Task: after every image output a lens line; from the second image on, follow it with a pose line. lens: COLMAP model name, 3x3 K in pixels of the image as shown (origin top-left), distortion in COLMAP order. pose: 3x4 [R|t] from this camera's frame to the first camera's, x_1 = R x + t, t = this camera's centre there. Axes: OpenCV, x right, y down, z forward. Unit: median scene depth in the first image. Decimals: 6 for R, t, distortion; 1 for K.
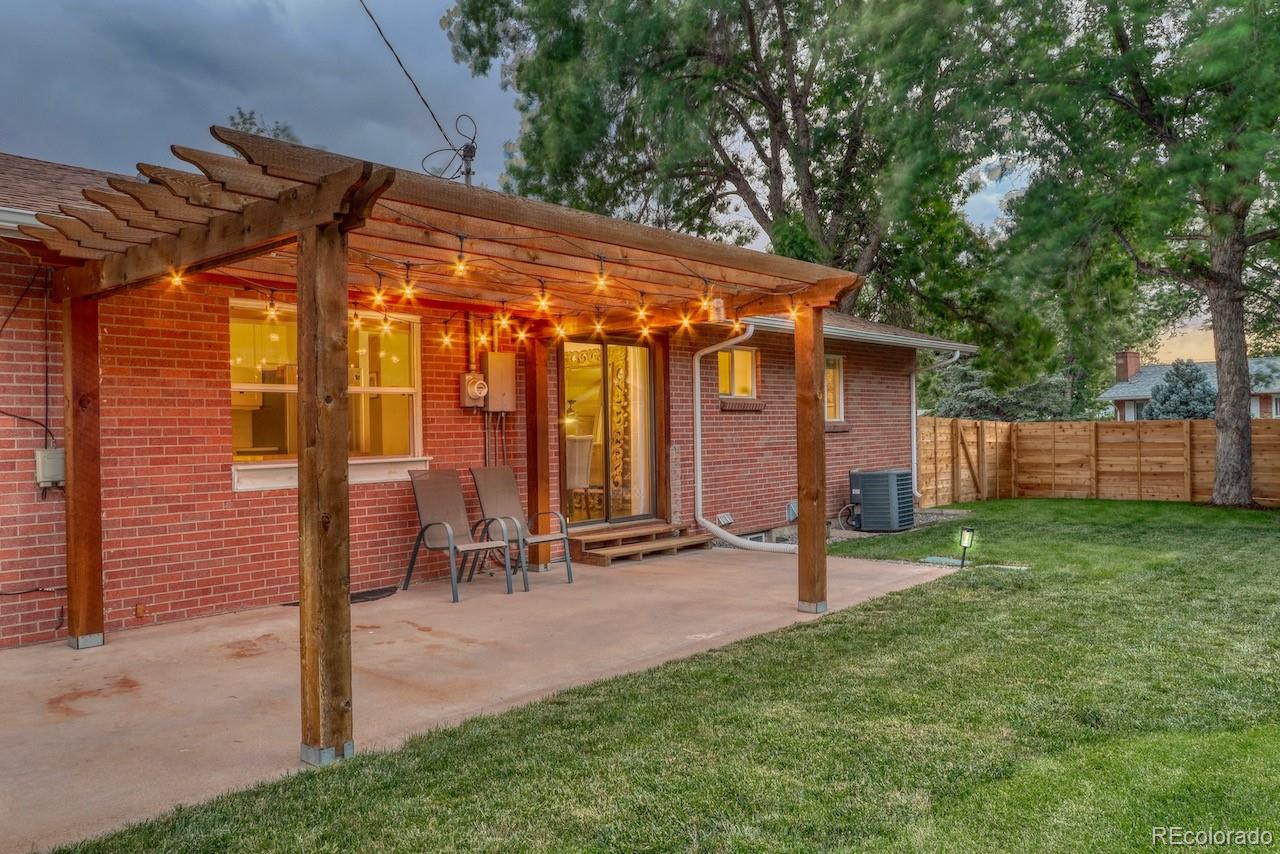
lens RADIAL K [[943.6, 0, 640.0], [0, 943.6, 427.0], [0, 0, 1]] dist [0.025442, 0.003211]
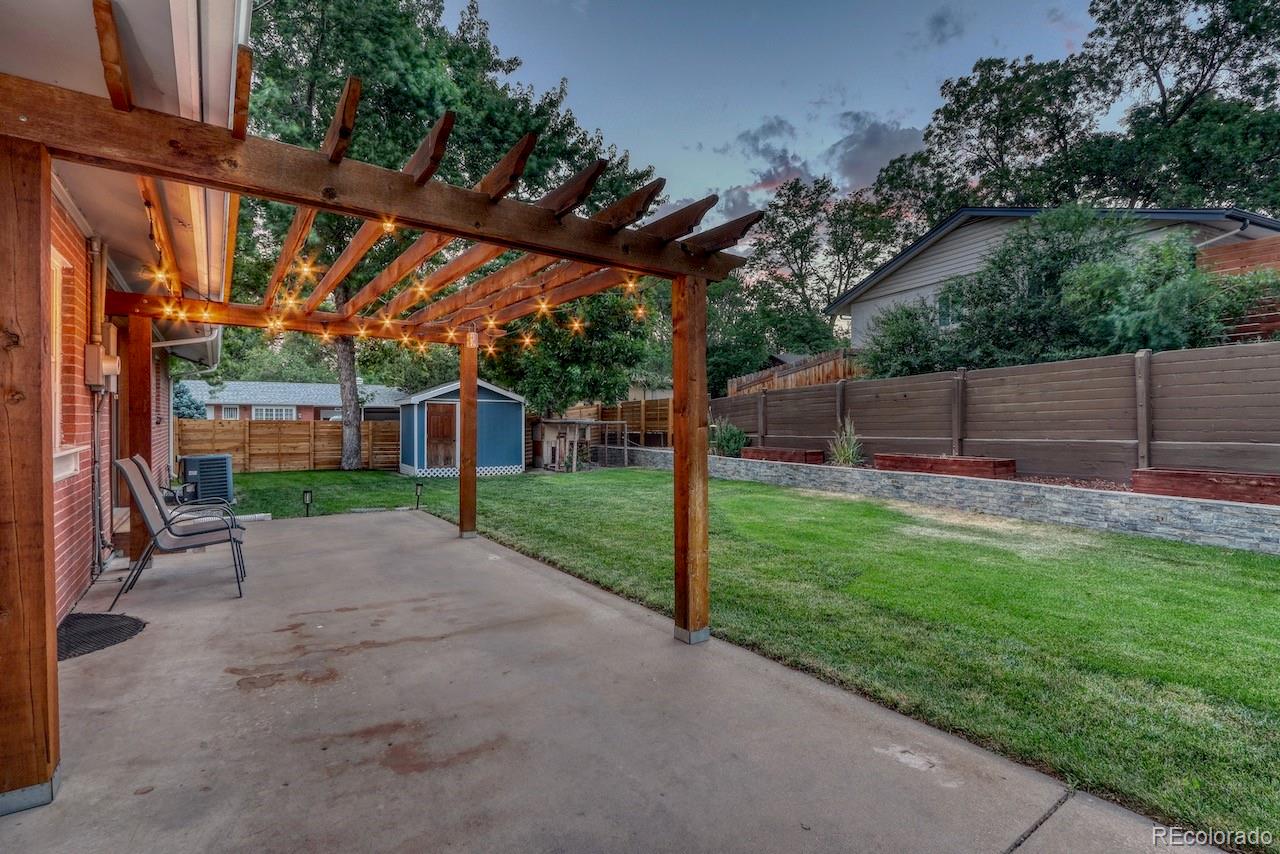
lens RADIAL K [[592.3, 0, 640.0], [0, 592.3, 427.0], [0, 0, 1]] dist [-0.000936, -0.000074]
pose [[0.241132, 0.013900, 0.970393, -0.276183], [-0.014862, 0.999833, -0.010629, 0.005932], [-0.970379, -0.011859, 0.241298, 0.190981]]
